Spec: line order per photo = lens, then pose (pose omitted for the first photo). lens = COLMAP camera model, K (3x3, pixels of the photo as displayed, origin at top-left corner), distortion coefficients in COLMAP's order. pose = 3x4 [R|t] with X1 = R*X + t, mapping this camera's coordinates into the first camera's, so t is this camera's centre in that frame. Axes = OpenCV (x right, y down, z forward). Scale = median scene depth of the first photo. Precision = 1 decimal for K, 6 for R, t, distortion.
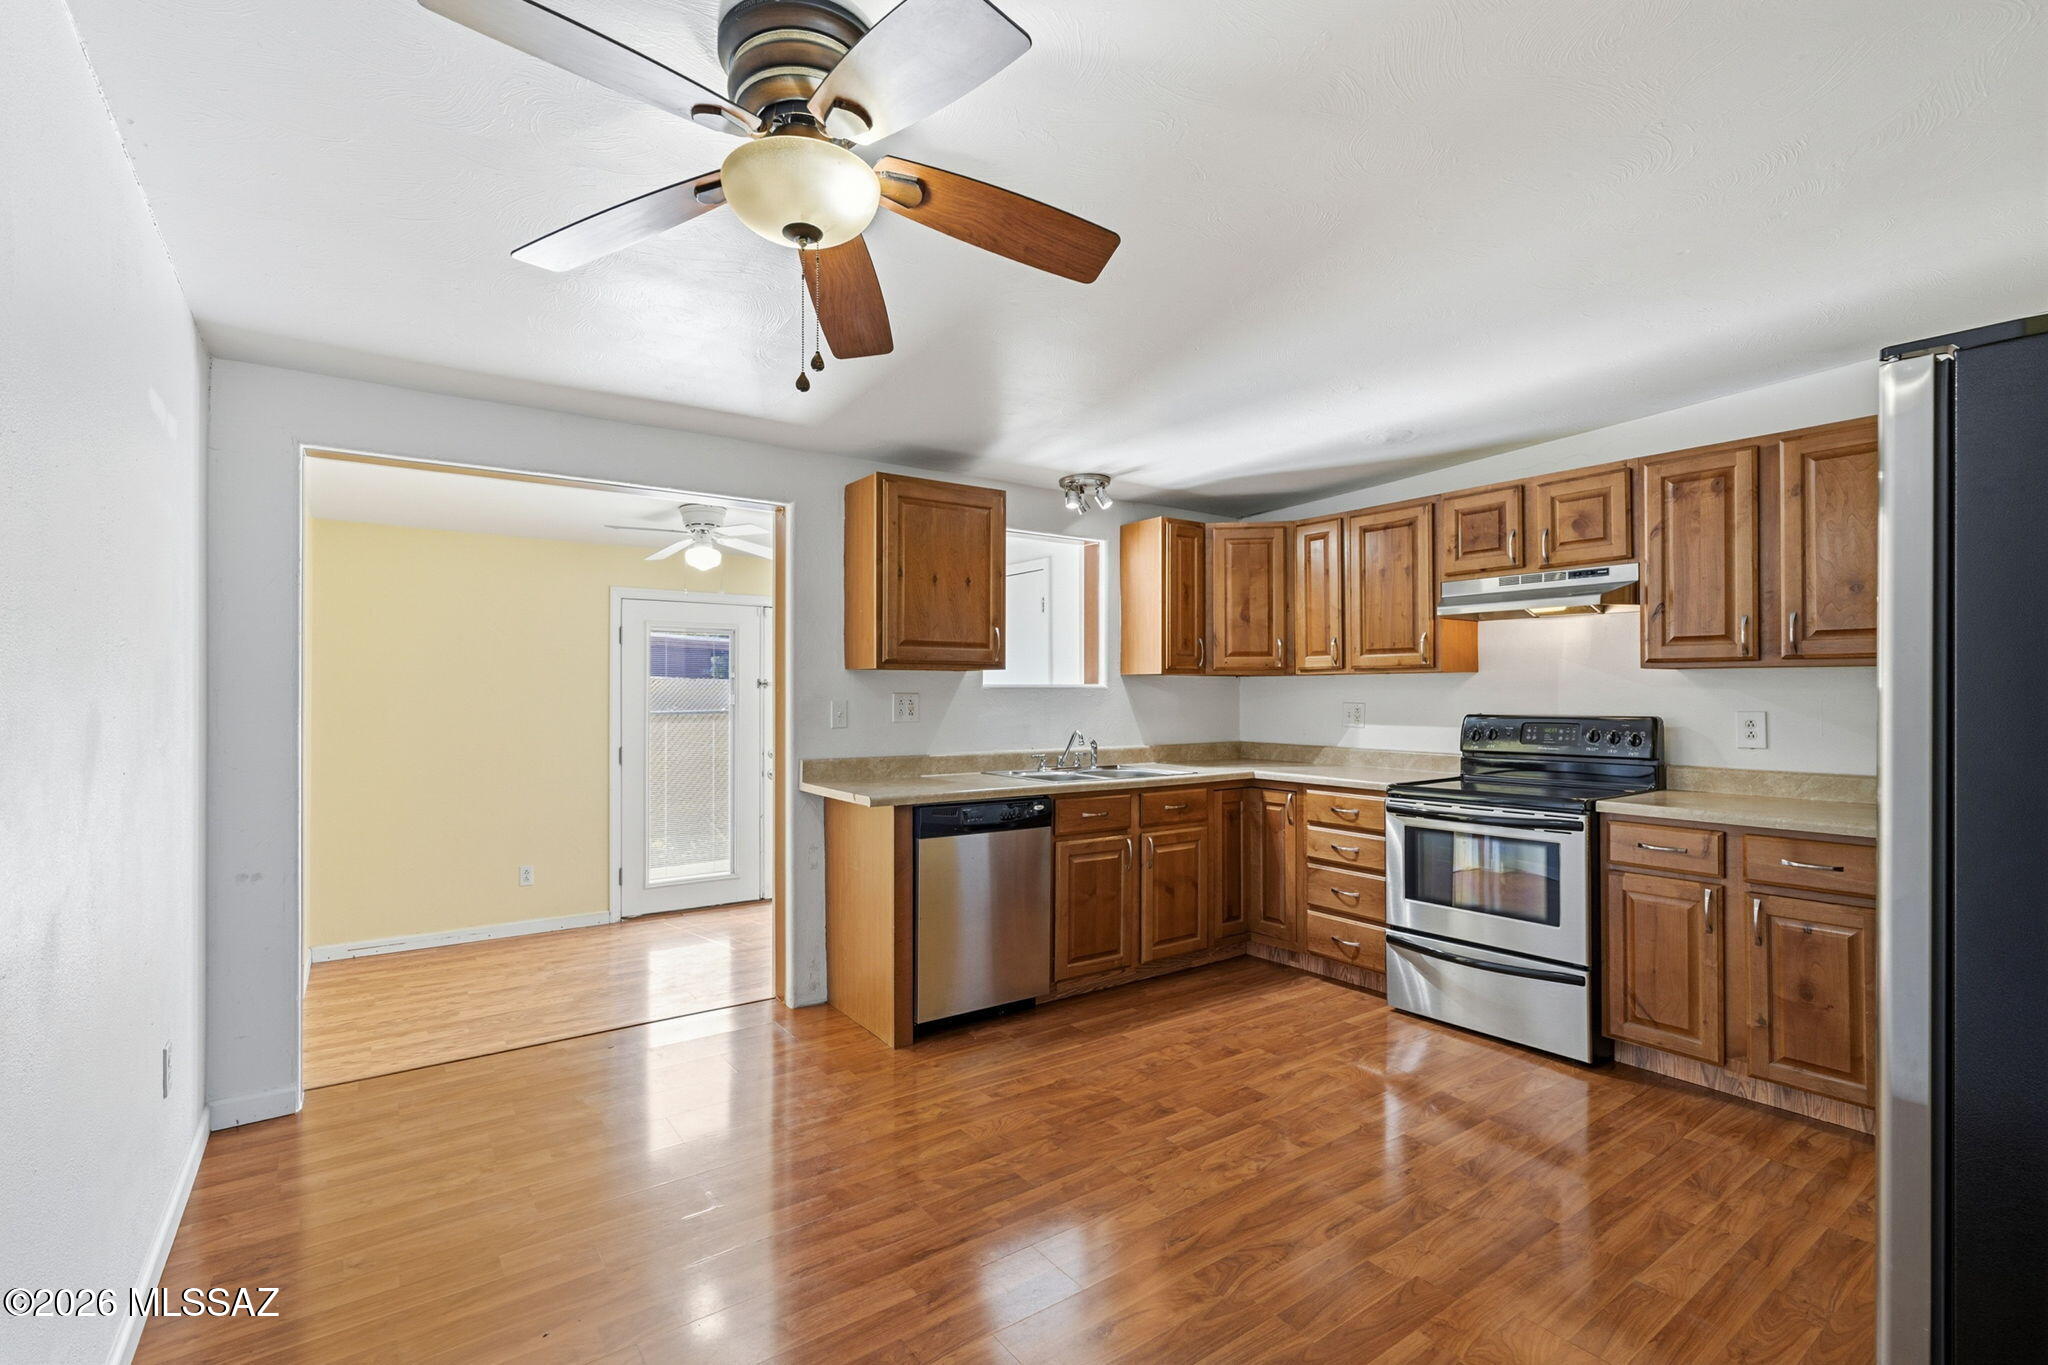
lens RADIAL K [[920.2, 0, 1021.0], [0, 920.2, 680.8], [0, 0, 1]] dist [-0.011416, 0.005379]
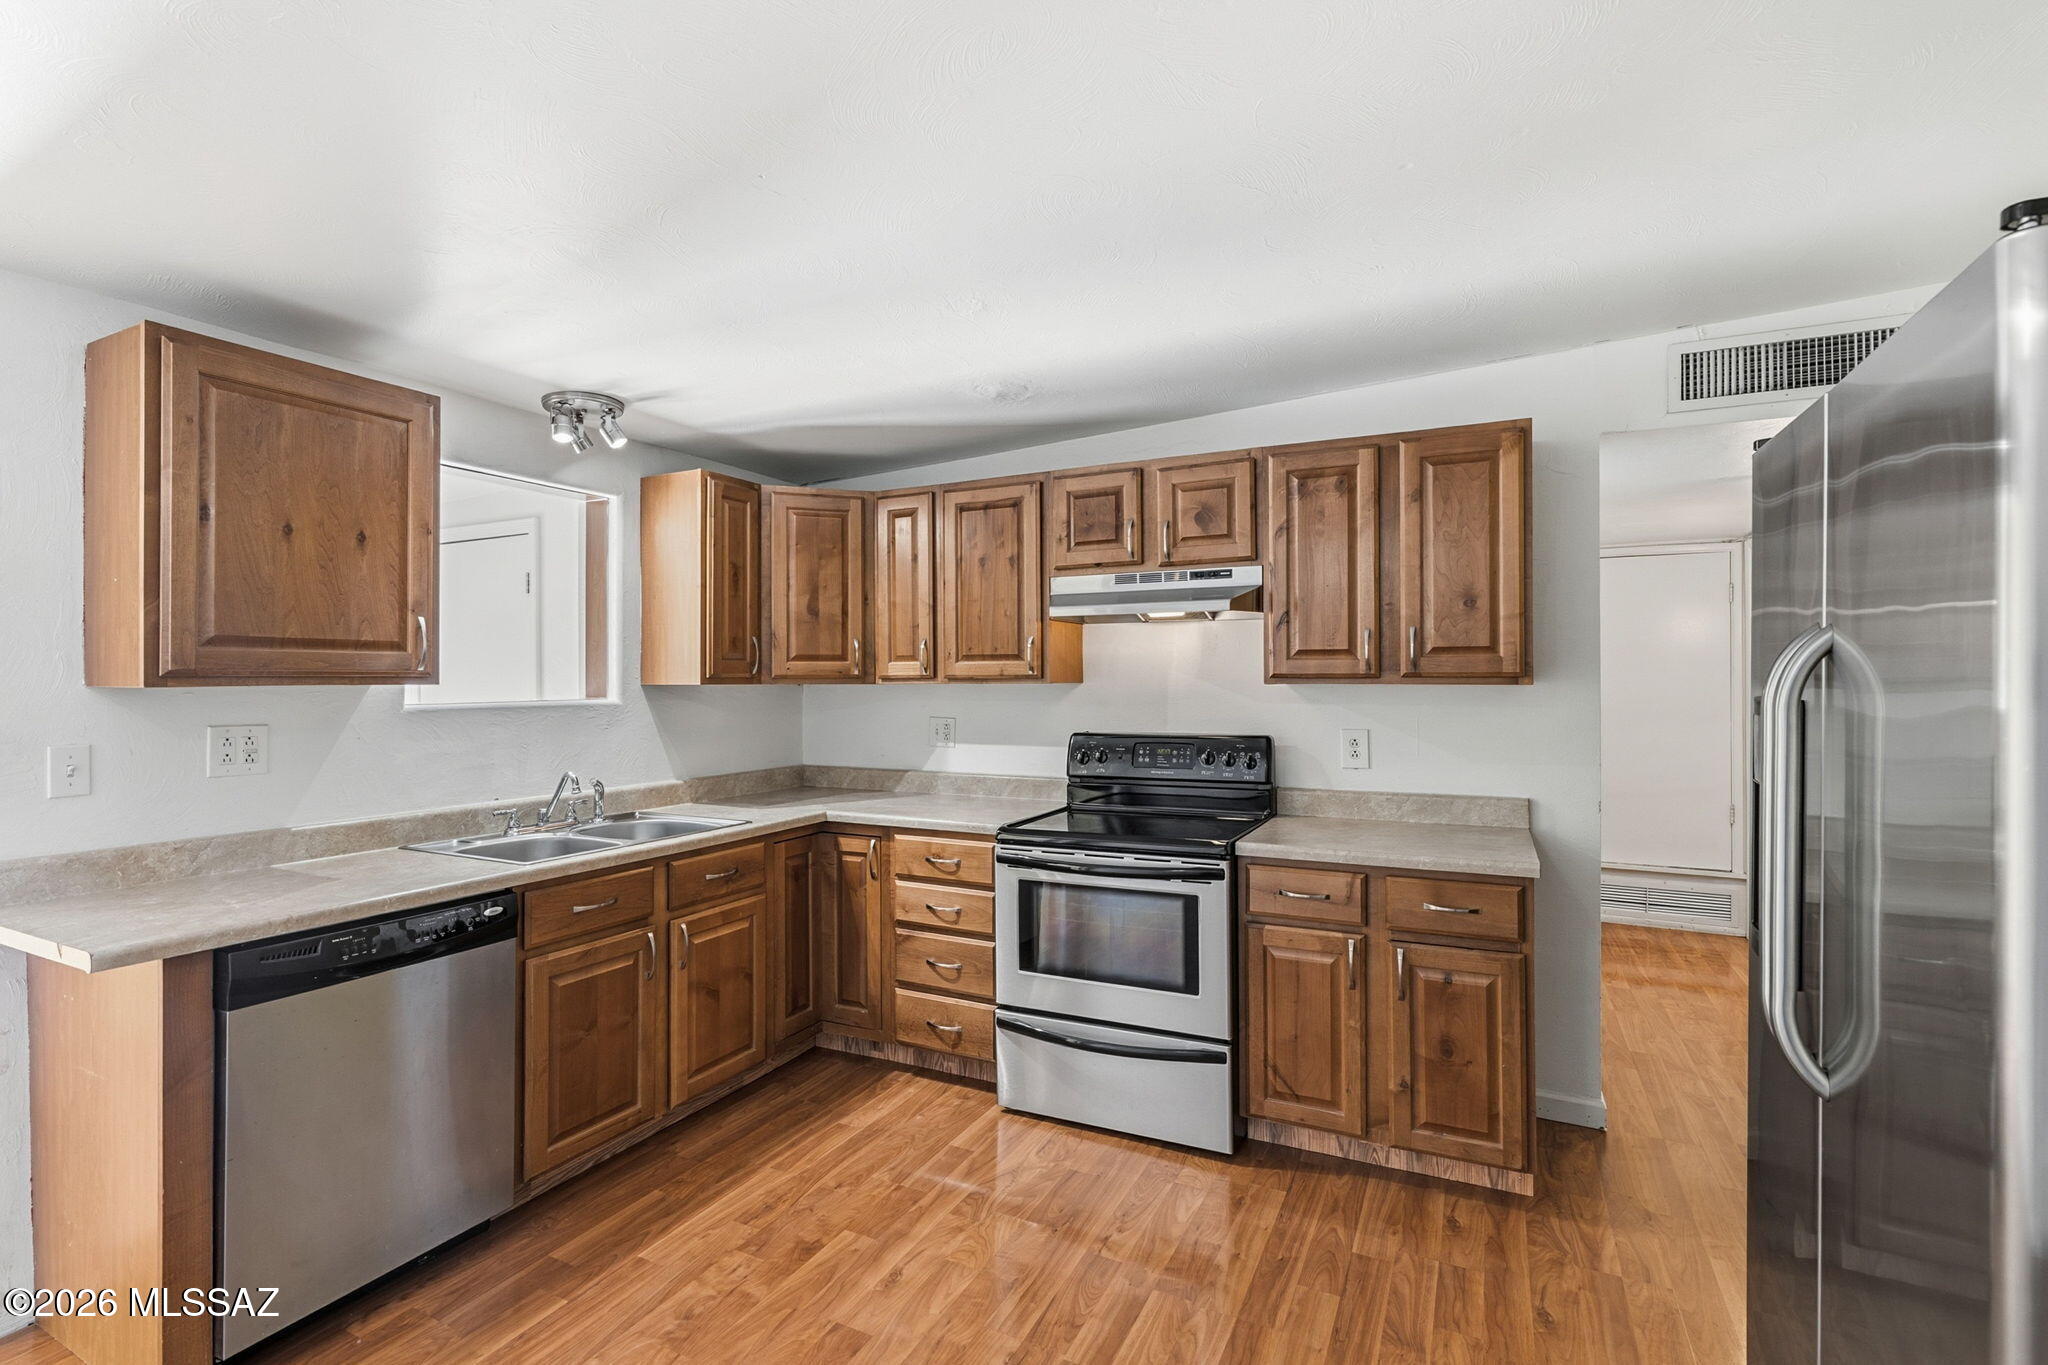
lens RADIAL K [[937.6, 0, 1021.9], [0, 937.6, 673.1], [0, 0, 1]] dist [-0.004662, 0.001312]
pose [[0.885007, 0.000124, 0.465577, 0.039332], [-0.002015, 0.999992, 0.003565, -0.024152], [-0.465573, -0.004093, 0.885000, 0.271168]]
